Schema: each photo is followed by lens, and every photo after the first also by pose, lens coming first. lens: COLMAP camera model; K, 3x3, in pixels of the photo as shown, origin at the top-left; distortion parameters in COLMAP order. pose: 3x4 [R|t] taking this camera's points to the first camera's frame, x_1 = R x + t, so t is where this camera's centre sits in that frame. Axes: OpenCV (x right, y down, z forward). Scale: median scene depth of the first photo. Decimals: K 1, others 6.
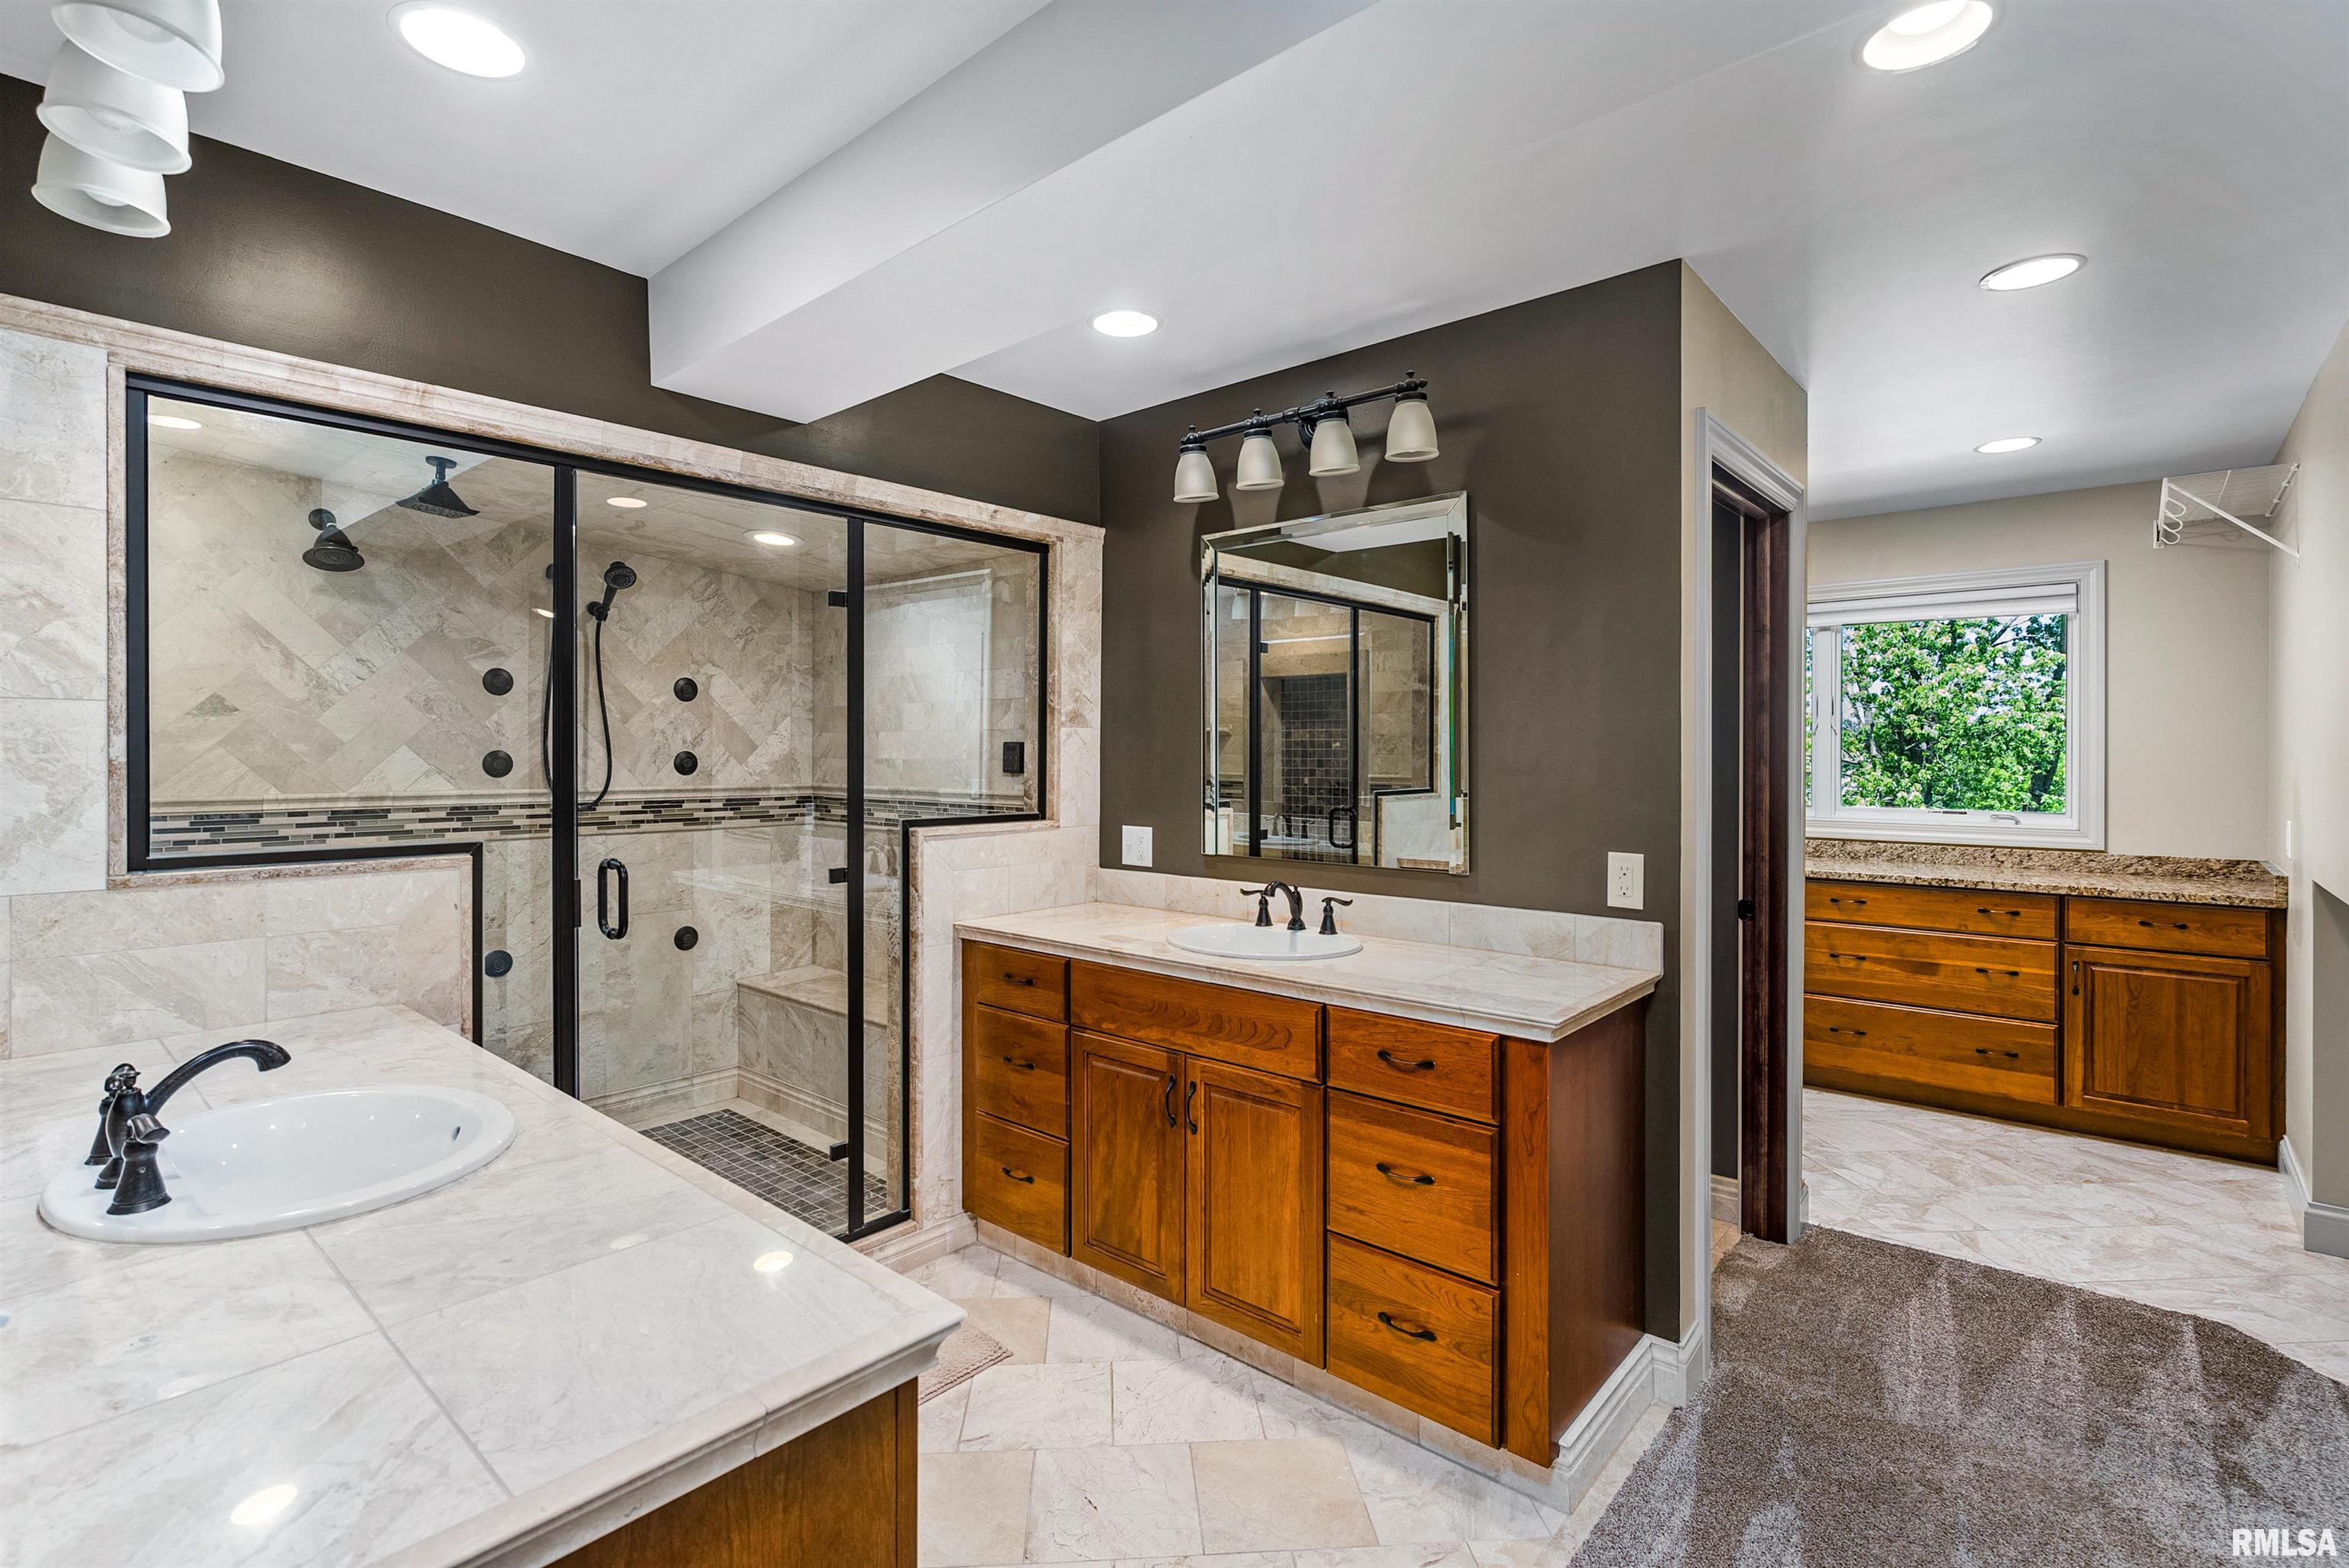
lens RADIAL K [[1096.3, 0, 1167.5], [0, 1096.3, 758.3], [0, 0, 1]] dist [0.000910, 0.000158]
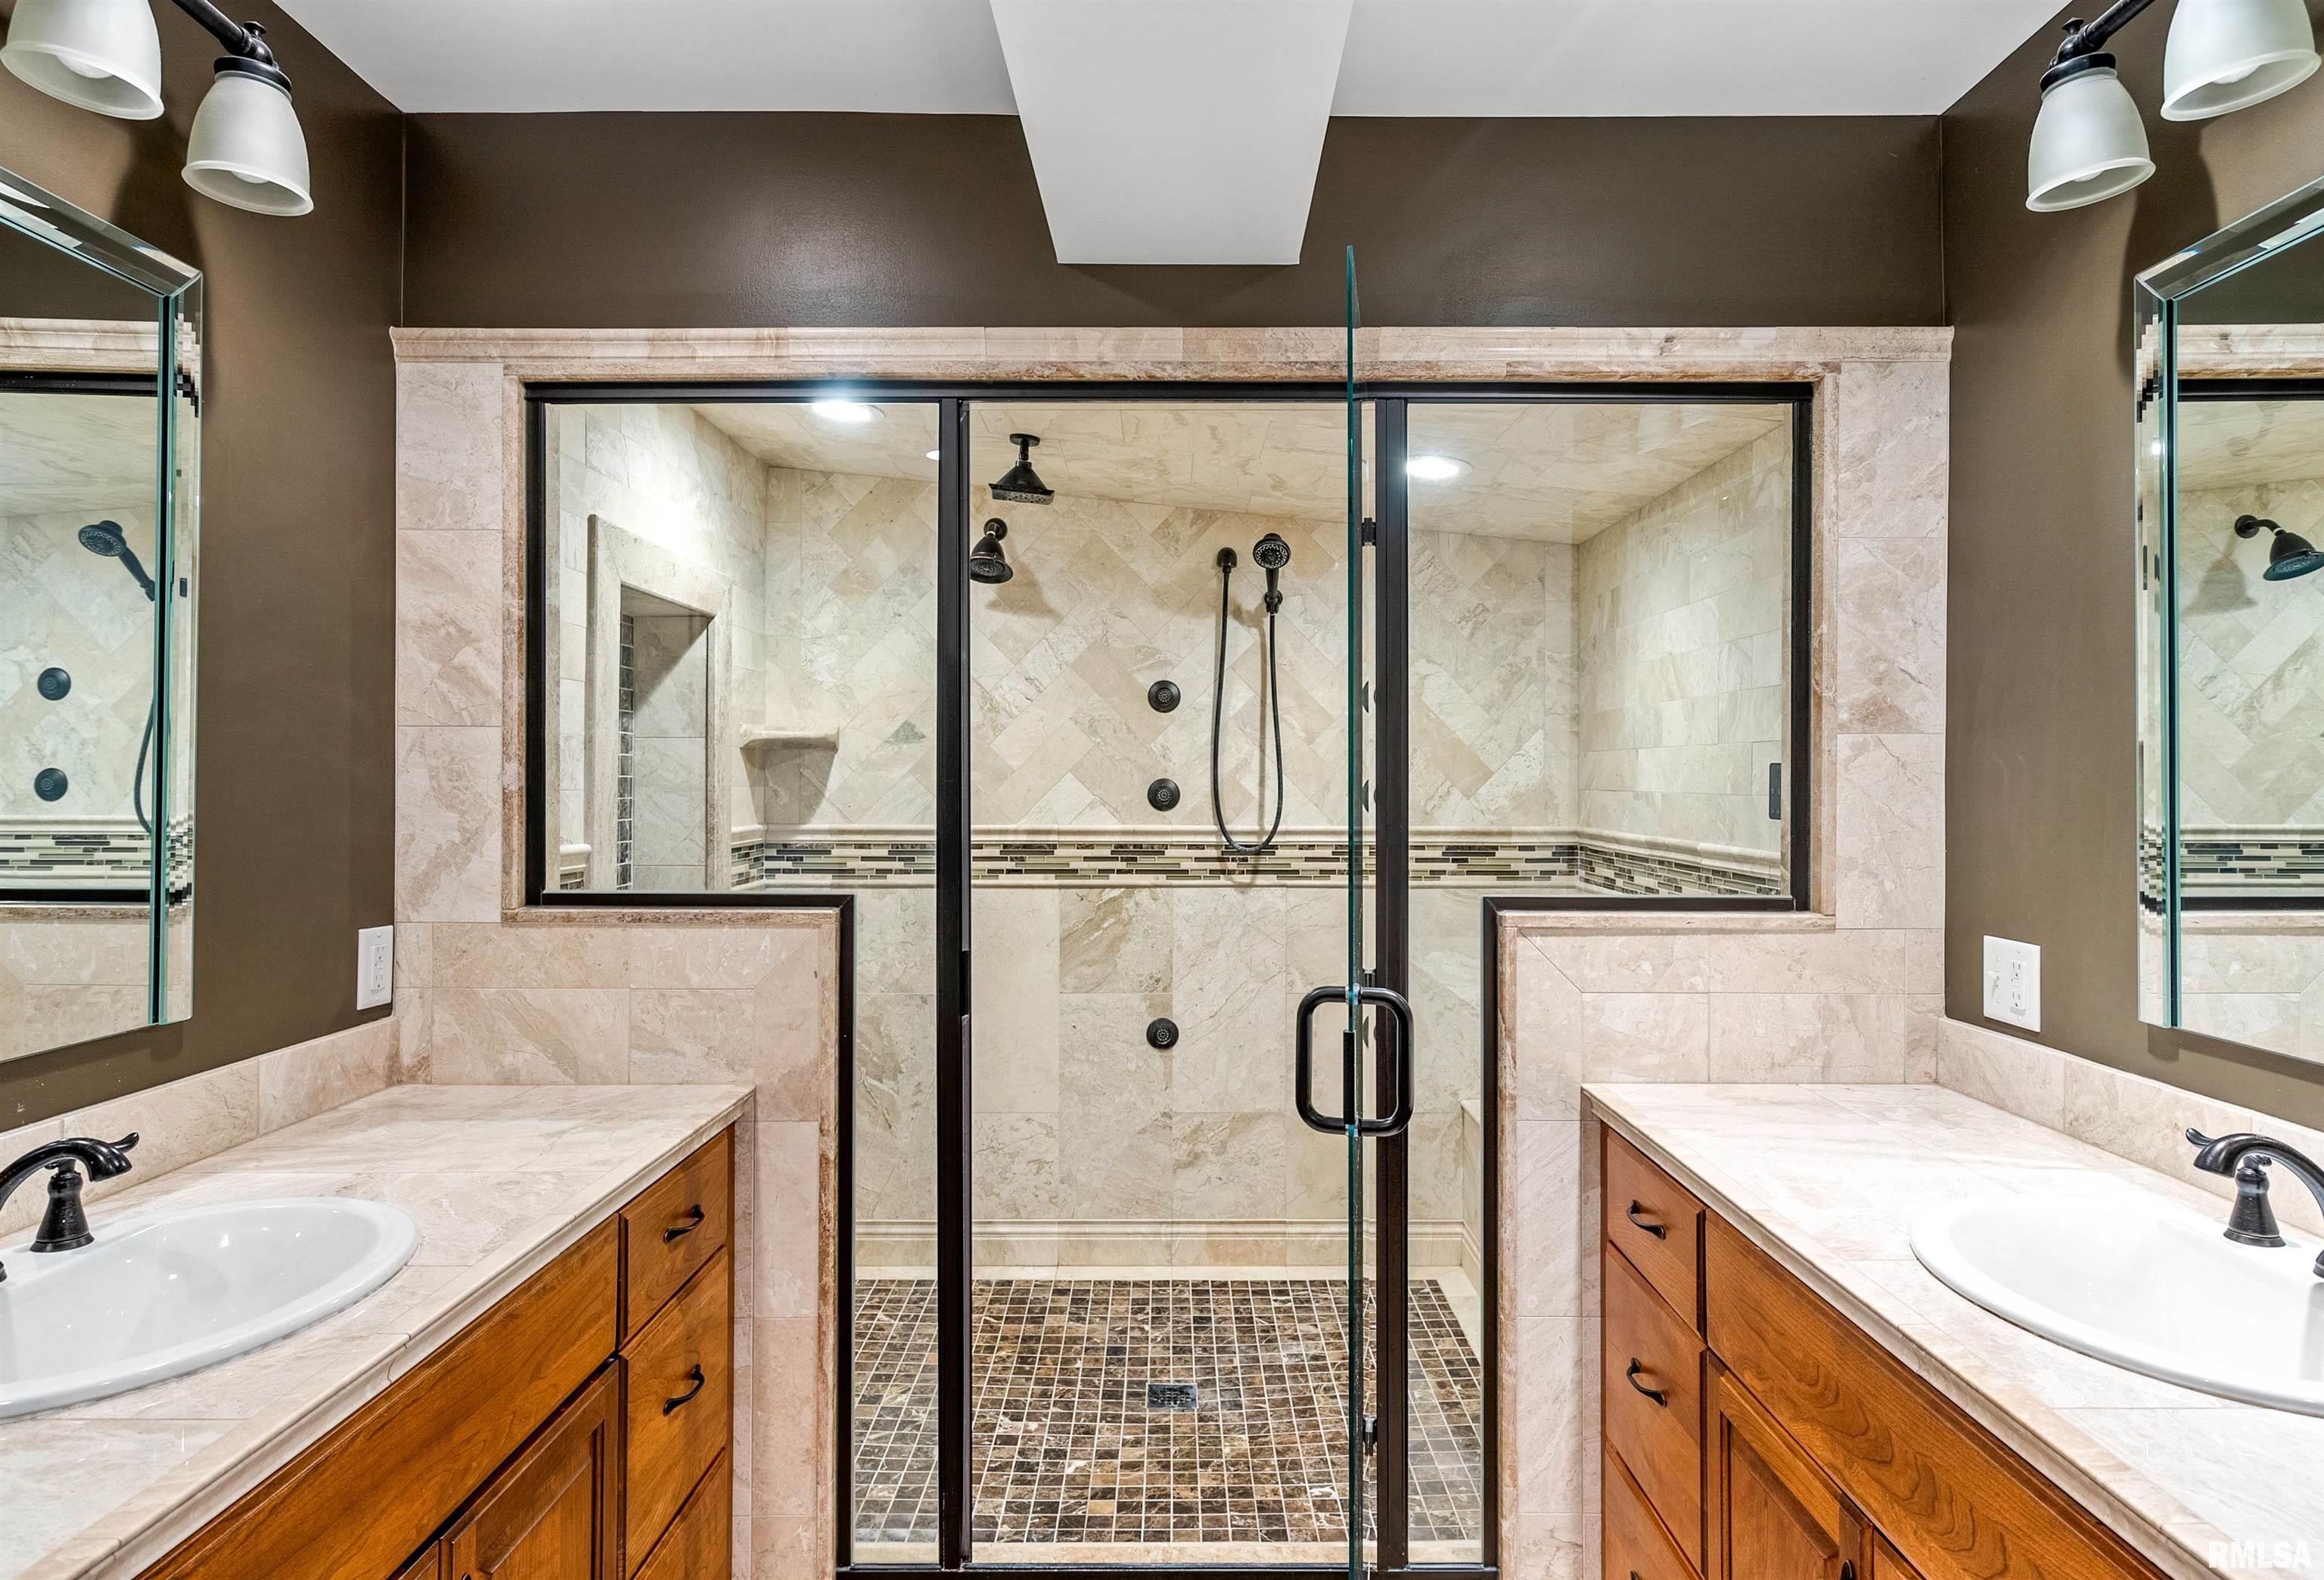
lens RADIAL K [[1320.8, 0, 1183.2], [0, 1320.8, 773.4], [0, 0, 1]] dist [0.002516, 0.002853]
pose [[0.666009, -0.003141, -0.745937, 0.169000], [-0.005467, 0.999944, -0.009092, -0.002405], [0.745924, 0.010133, 0.665954, 0.380549]]
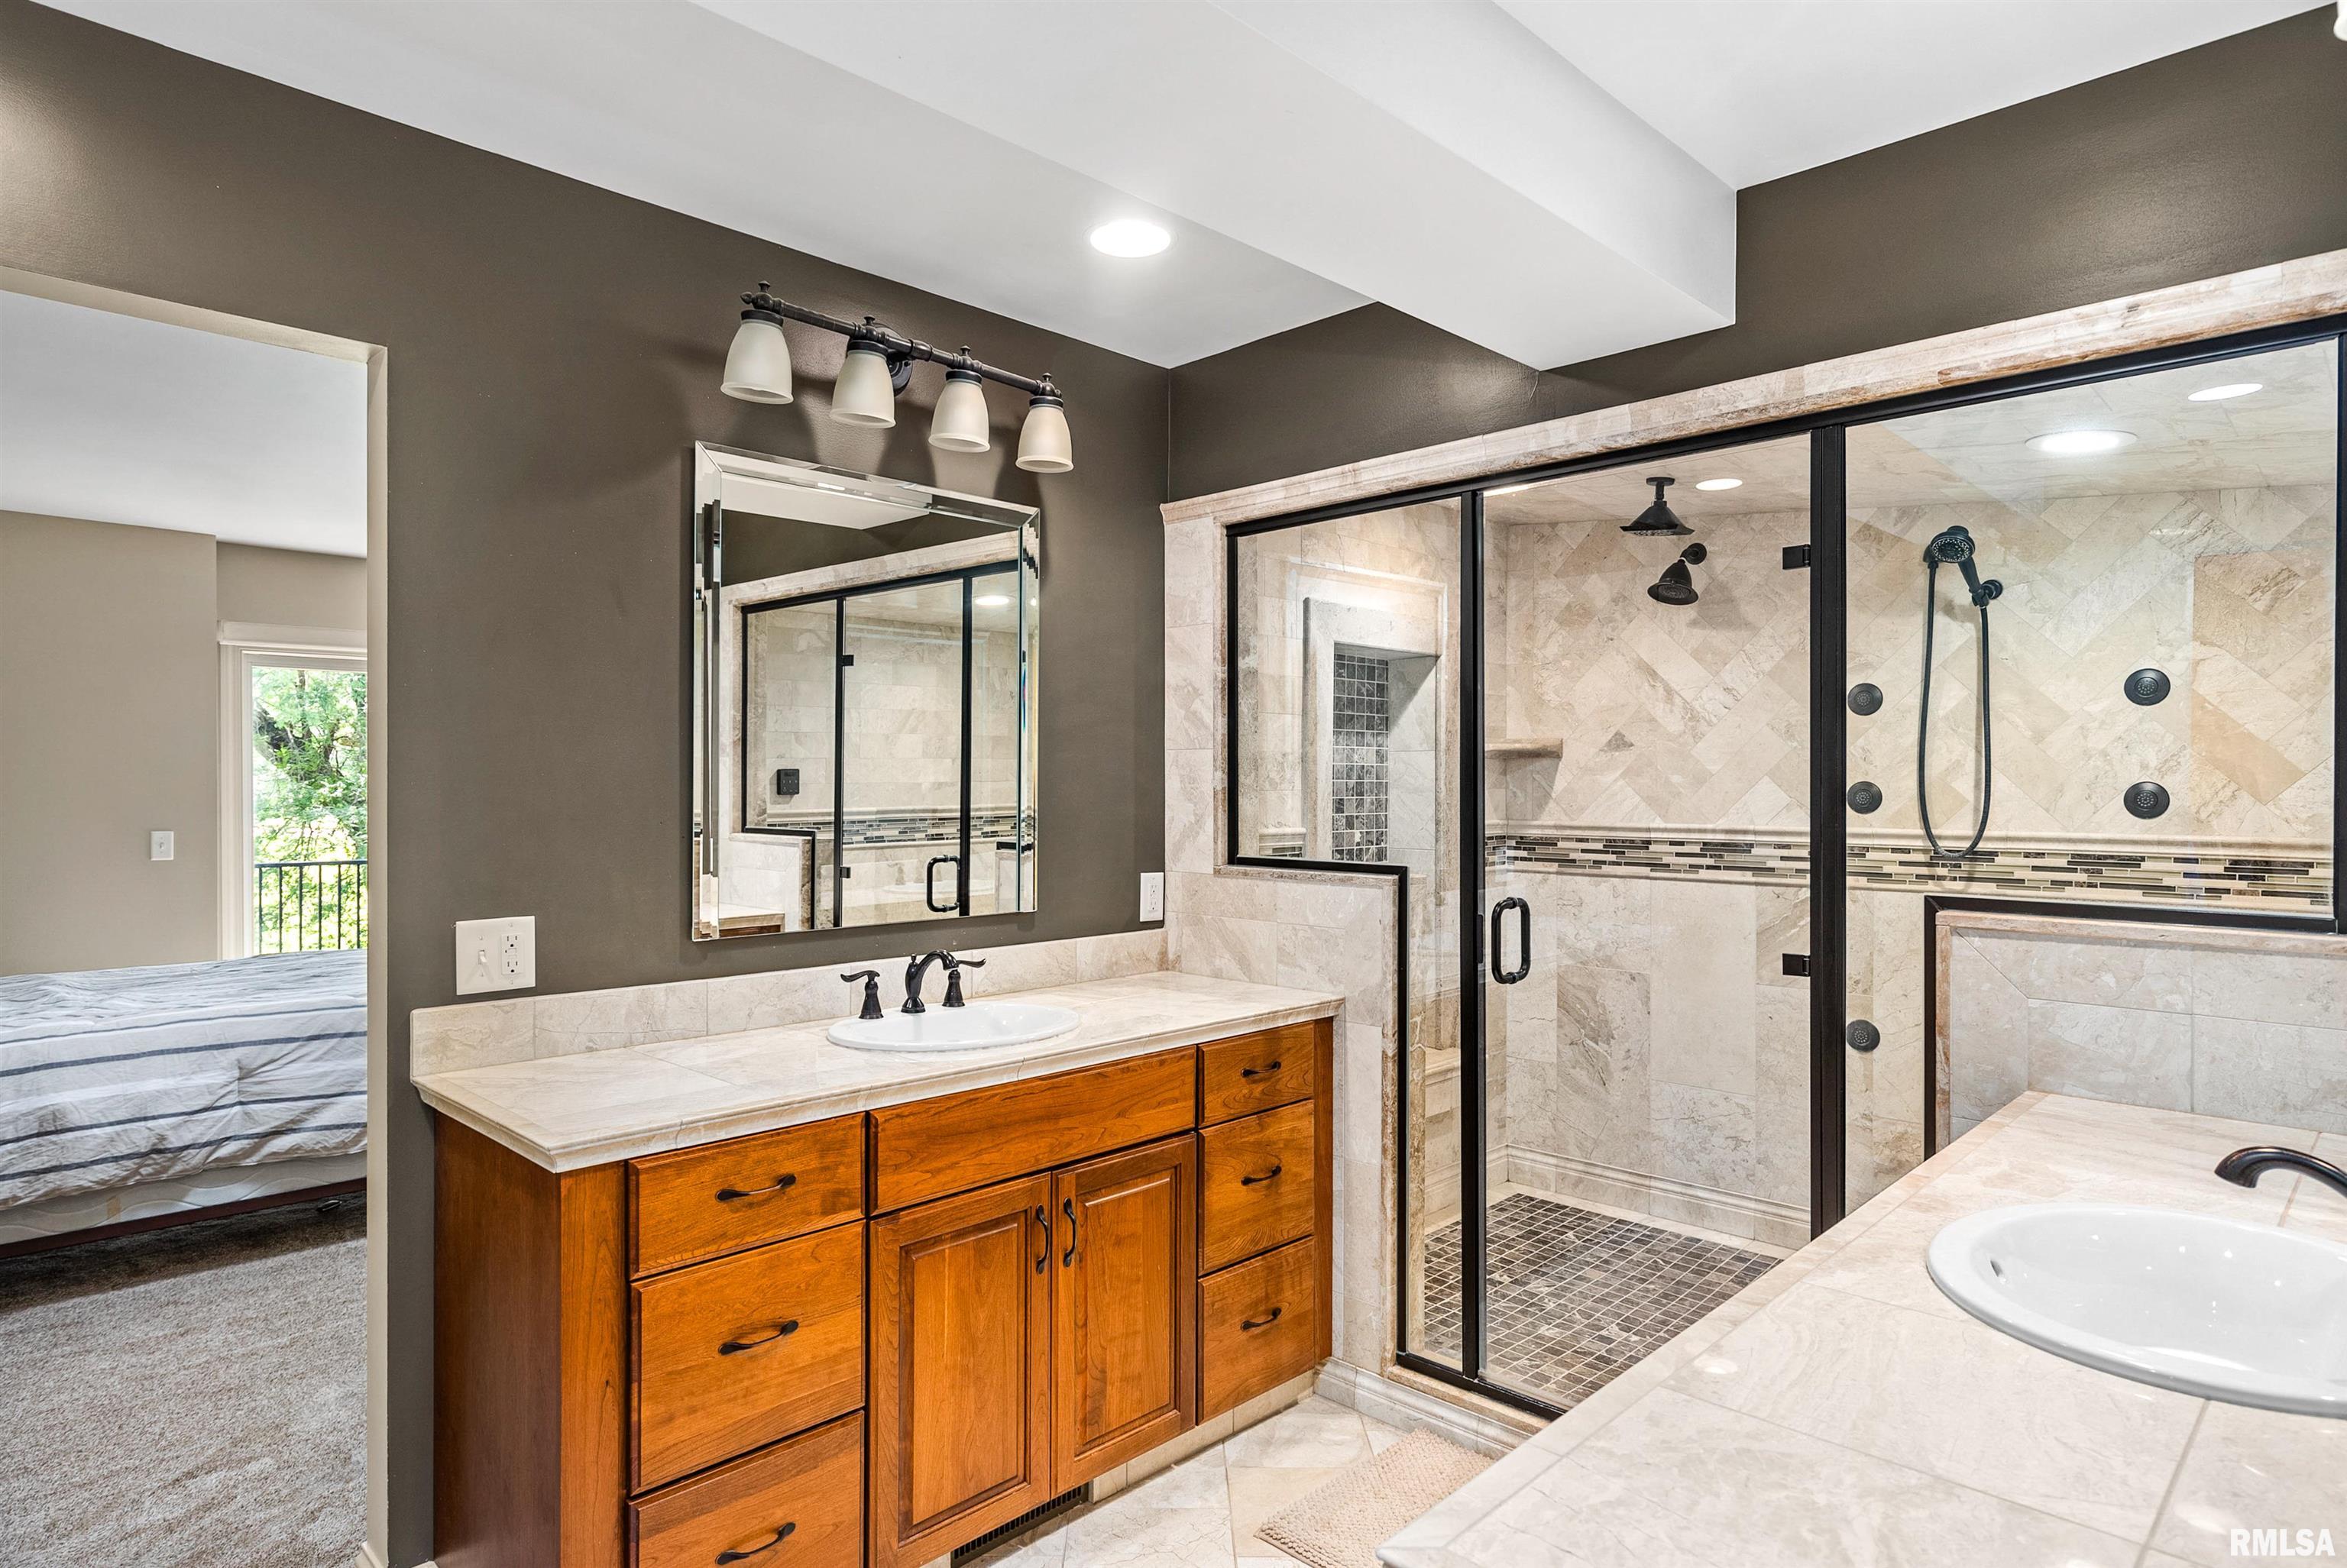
lens RADIAL K [[1310.3, 0, 1148.2], [0, 1310.3, 795.0], [0, 0, 1]] dist [0.003858, 0.001504]
pose [[-0.061497, 0.007837, -0.998077, 0.473902], [-0.005990, 0.999948, 0.008221, -0.002093], [0.998089, 0.006484, -0.061447, 0.577582]]
